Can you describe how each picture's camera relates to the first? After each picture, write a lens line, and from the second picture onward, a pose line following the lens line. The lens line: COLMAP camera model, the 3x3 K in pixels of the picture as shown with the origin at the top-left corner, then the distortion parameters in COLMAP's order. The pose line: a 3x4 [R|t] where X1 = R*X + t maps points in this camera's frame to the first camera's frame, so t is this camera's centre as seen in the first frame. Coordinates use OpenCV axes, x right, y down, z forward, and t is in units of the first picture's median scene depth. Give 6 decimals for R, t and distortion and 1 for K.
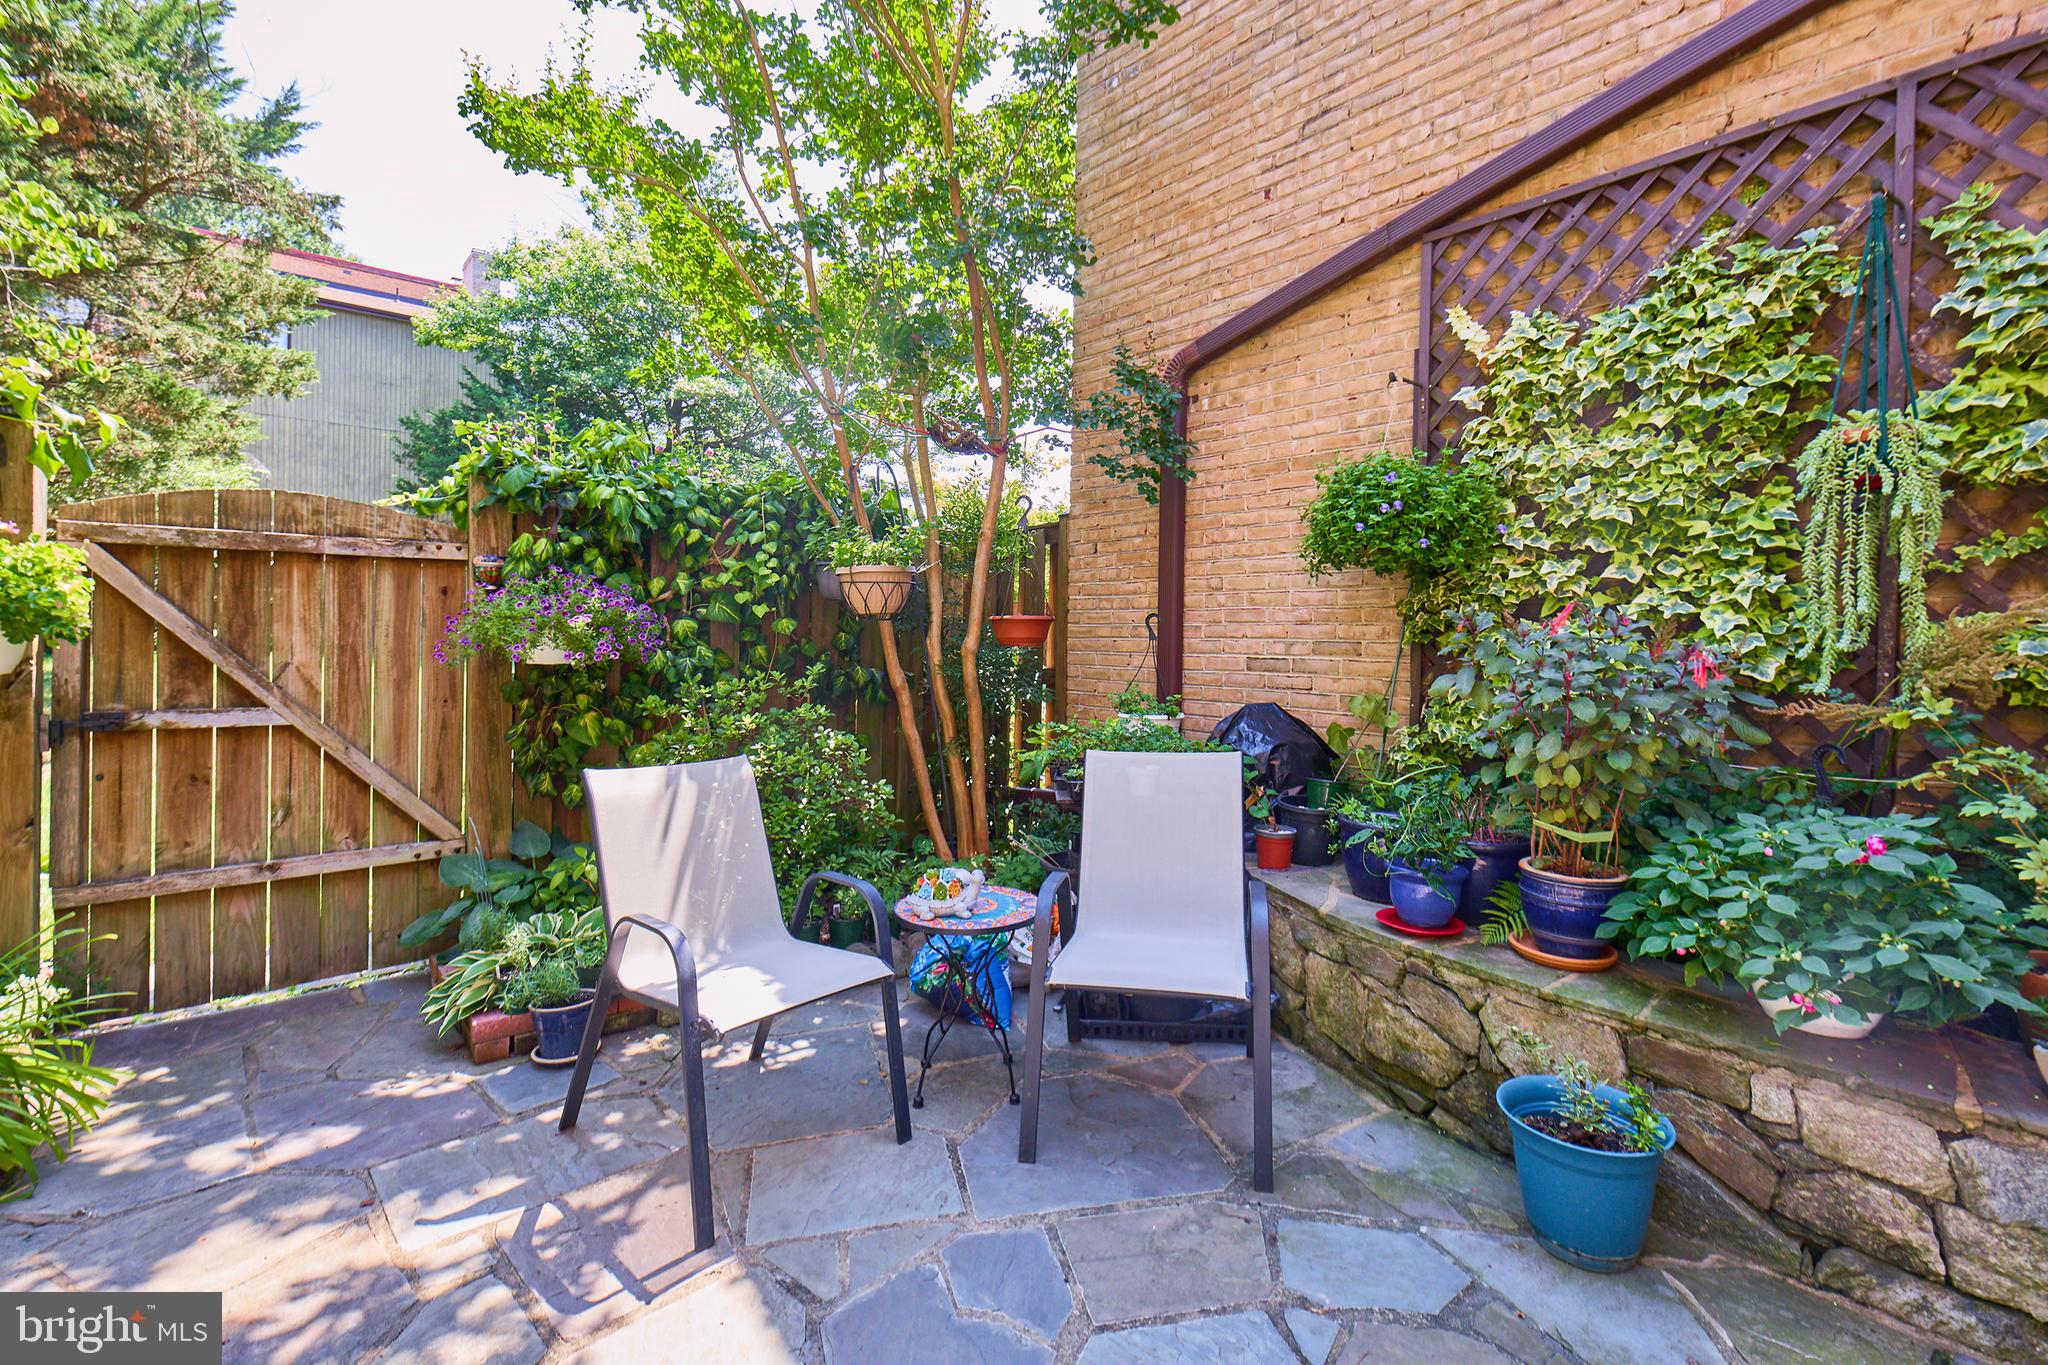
lens RADIAL K [[916.4, 0, 996.9], [0, 916.4, 653.5], [0, 0, 1]] dist [-0.003825, -0.001210]
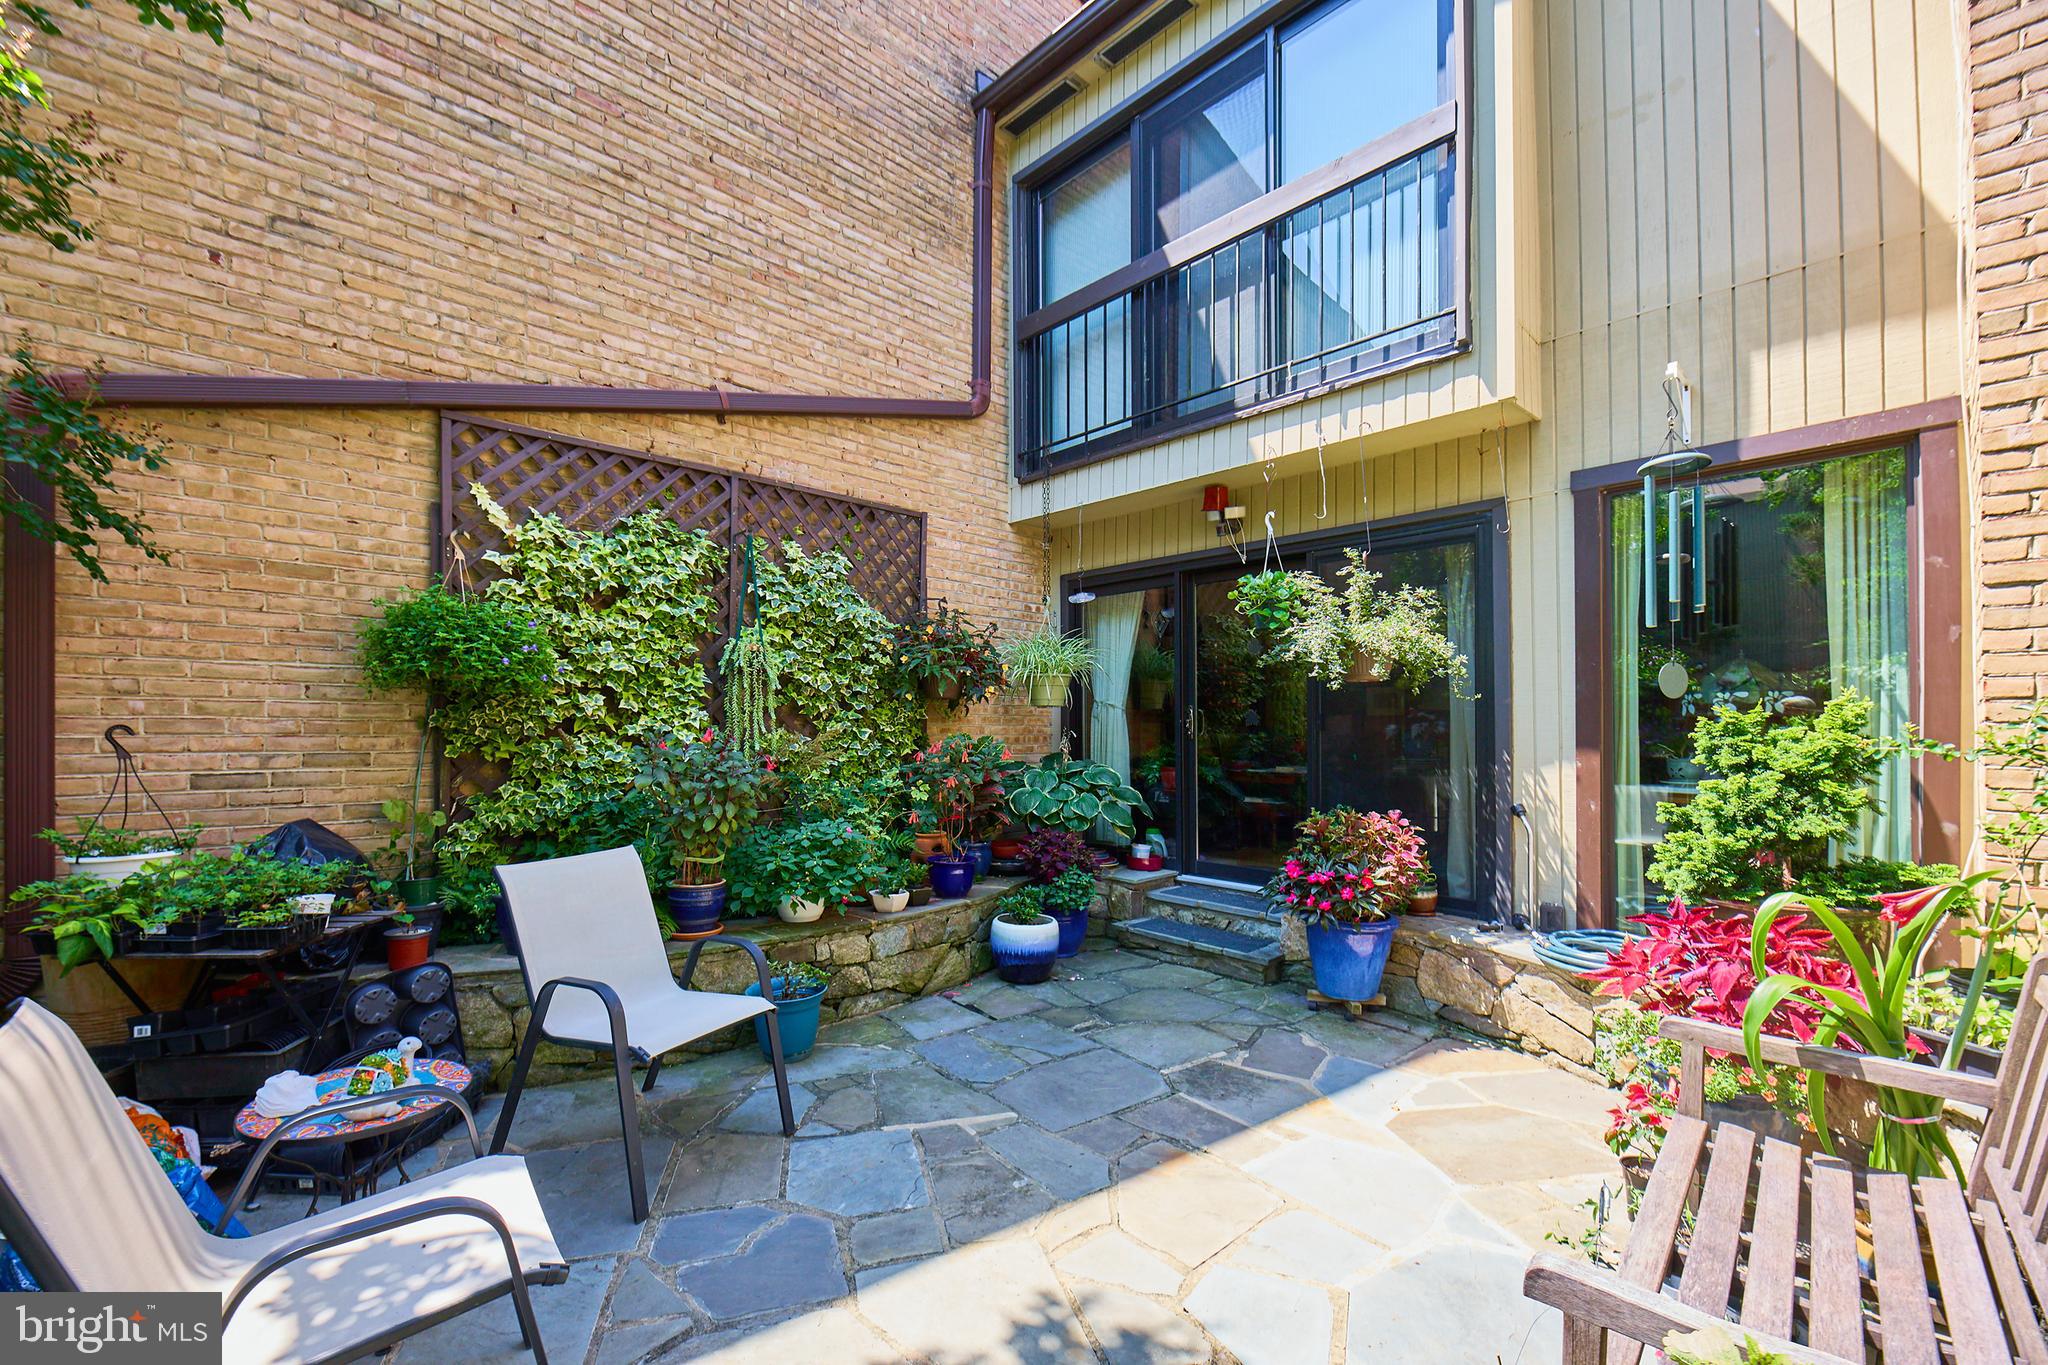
lens RADIAL K [[848.0, 0, 1021.9], [0, 848.0, 704.1], [0, 0, 1]] dist [0.000040, -0.000053]
pose [[-0.038203, 0.017609, 0.999115, -0.523478], [0.016181, 0.999725, -0.017001, -0.033641], [-0.999139, 0.015518, -0.038477, 0.230589]]
